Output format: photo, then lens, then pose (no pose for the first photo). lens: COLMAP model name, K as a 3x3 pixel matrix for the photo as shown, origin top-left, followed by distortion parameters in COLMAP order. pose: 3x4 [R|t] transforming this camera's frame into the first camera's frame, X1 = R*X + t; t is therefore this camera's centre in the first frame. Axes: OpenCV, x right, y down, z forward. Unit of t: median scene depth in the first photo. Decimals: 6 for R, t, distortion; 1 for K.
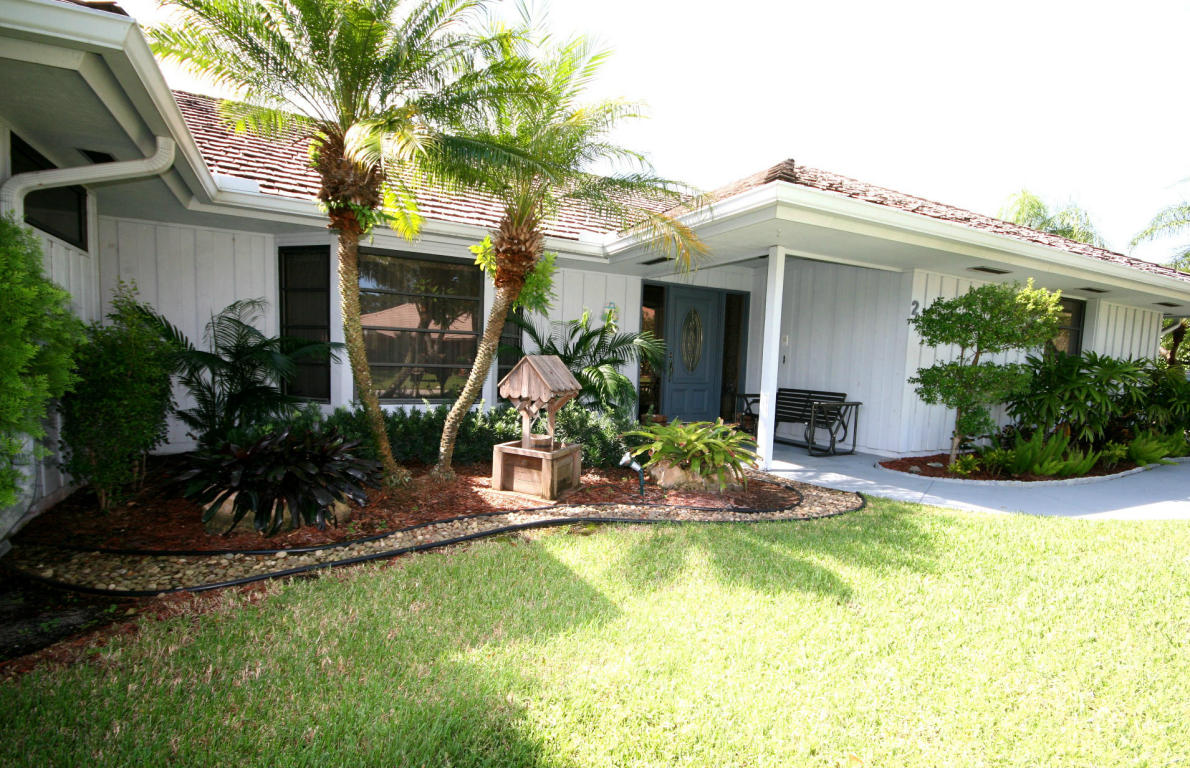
lens RADIAL K [[554.3, 0, 590.7], [0, 554.3, 405.9], [0, 0, 1]] dist [-0.003968, 0.002666]
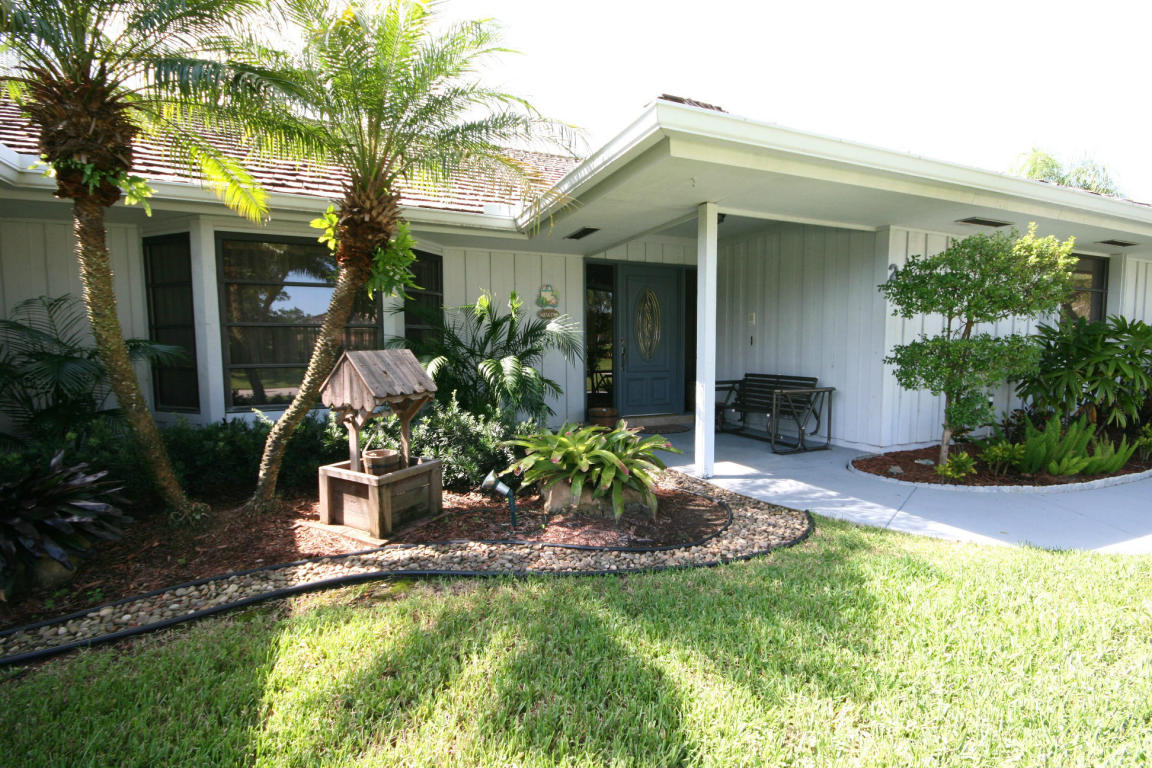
lens RADIAL K [[525.1, 0, 581.8], [0, 525.1, 385.6], [0, 0, 1]] dist [-0.002098, -0.003175]
pose [[0.997294, -0.035384, -0.064435, 0.218023], [0.034743, 0.999335, -0.011049, -0.020237], [0.064783, 0.008780, 0.997861, 0.245917]]
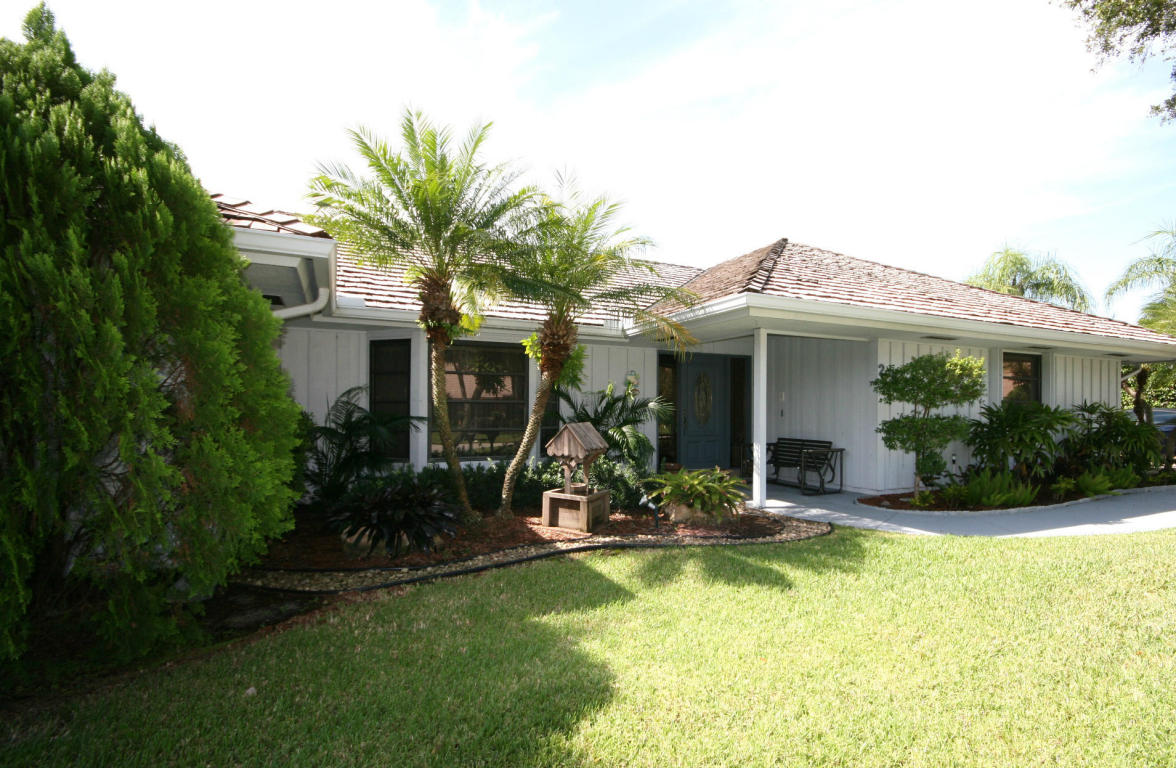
lens RADIAL K [[547.8, 0, 605.0], [0, 547.8, 403.6], [0, 0, 1]] dist [-0.003968, 0.002666]
pose [[0.999217, -0.029565, -0.026275, 0.011449], [0.027058, 0.995472, -0.091120, -0.013462], [0.028850, 0.090338, 0.995493, -0.274508]]
